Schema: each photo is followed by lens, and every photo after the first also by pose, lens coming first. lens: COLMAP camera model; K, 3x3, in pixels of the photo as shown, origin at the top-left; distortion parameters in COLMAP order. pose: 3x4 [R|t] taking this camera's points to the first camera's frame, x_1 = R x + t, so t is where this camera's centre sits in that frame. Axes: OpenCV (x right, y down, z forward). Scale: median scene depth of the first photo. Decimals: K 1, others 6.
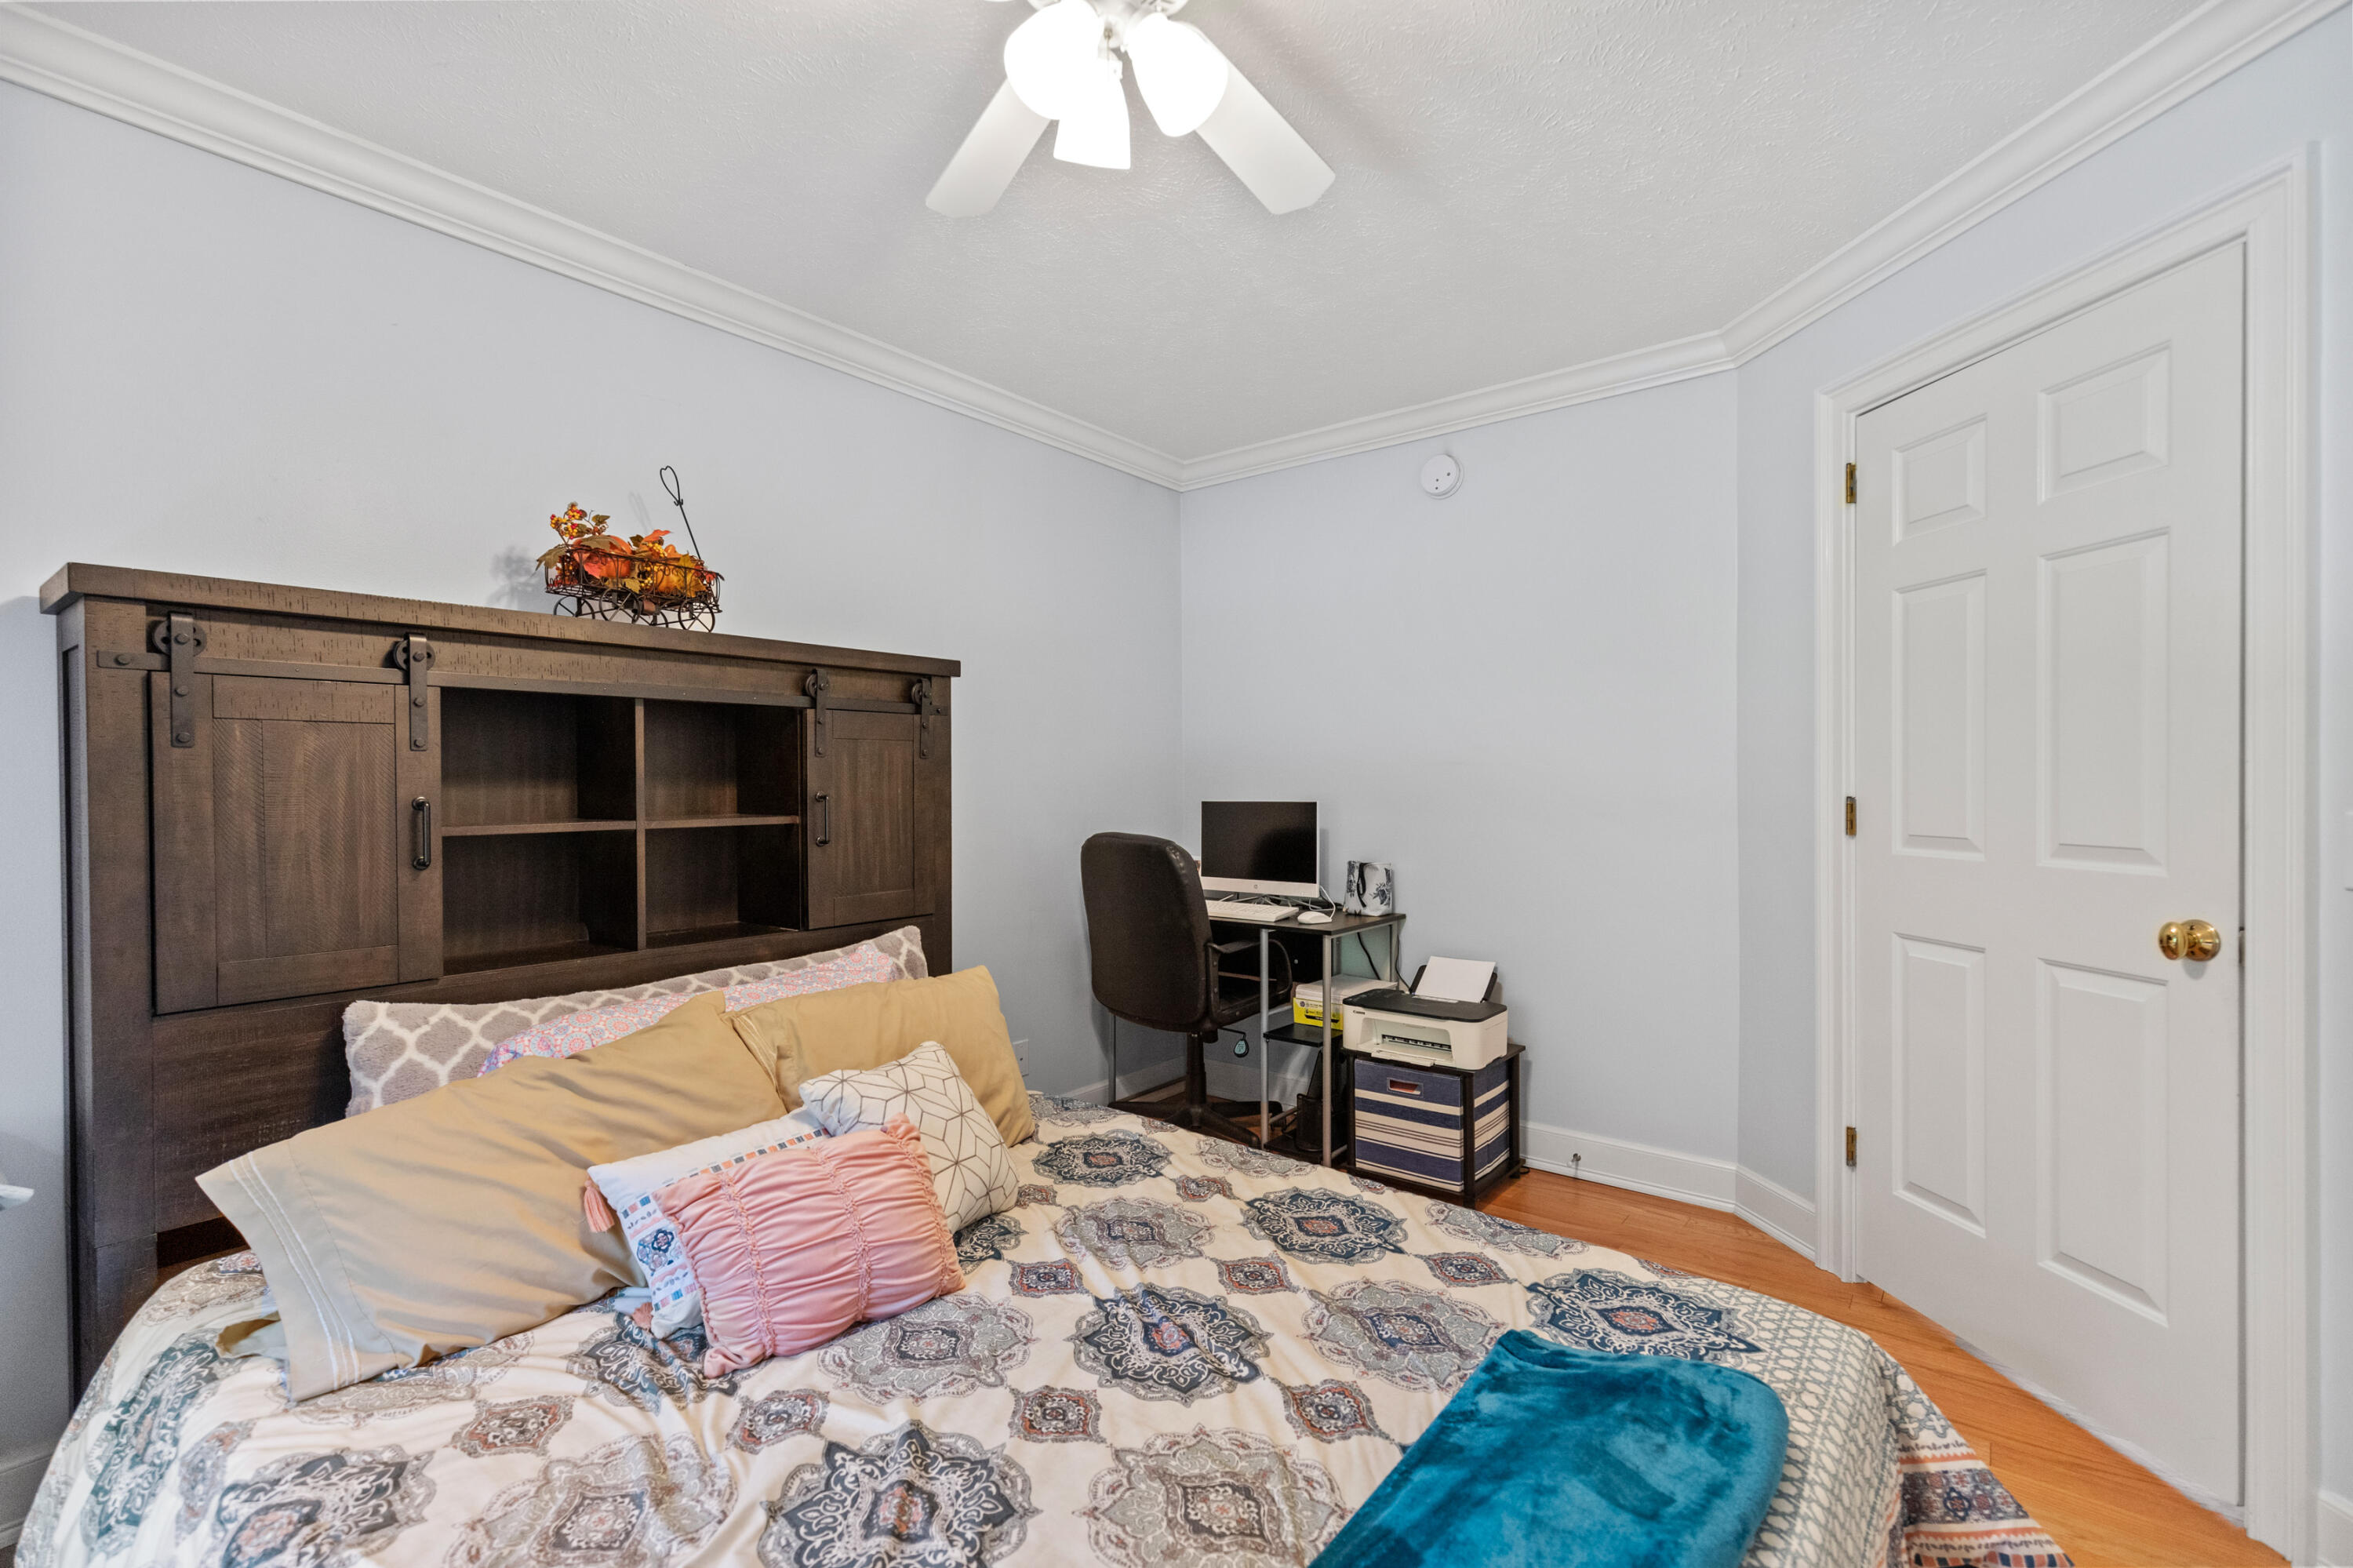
lens RADIAL K [[1074.9, 0, 1176.5], [0, 1074.9, 784.0], [0, 0, 1]] dist [0.001730, 0.000167]
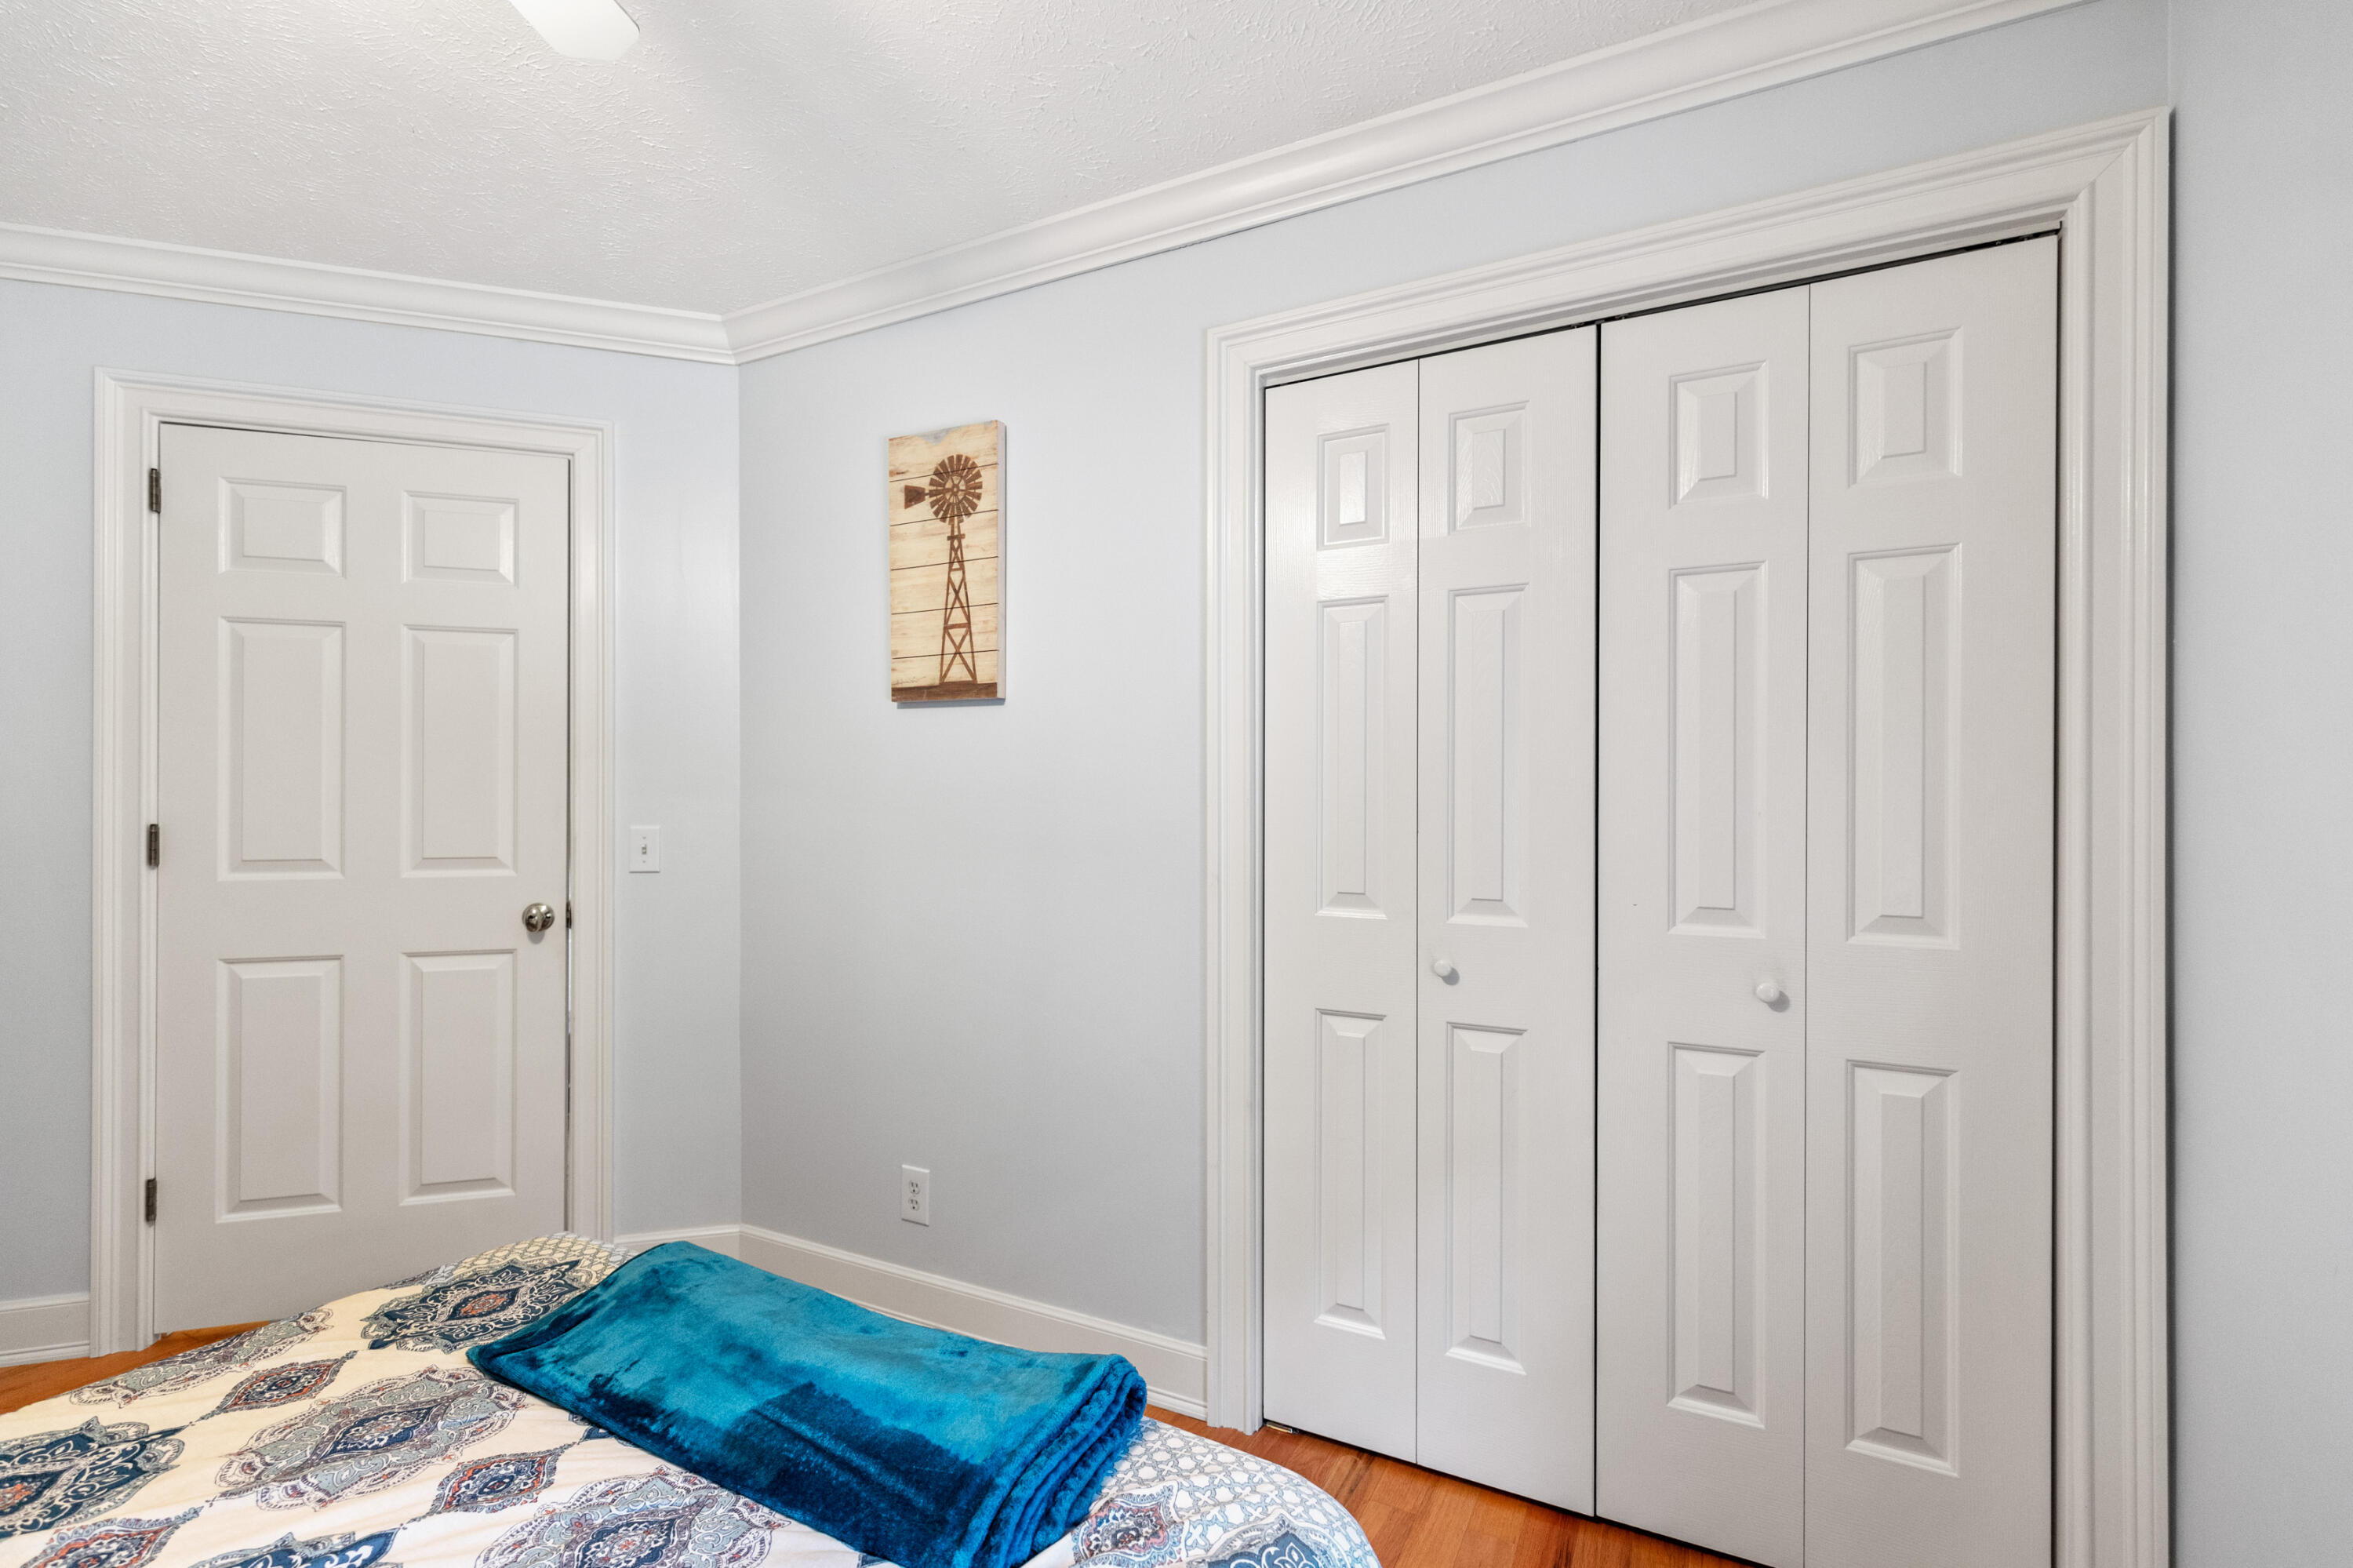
lens RADIAL K [[1074.9, 0, 1176.5], [0, 1074.9, 784.0], [0, 0, 1]] dist [0.001730, 0.000167]
pose [[-0.198951, 0.018682, 0.979831, -0.673995], [0.002685, 0.999825, -0.018518, -0.005613], [-0.980006, -0.001053, -0.198966, 0.450770]]
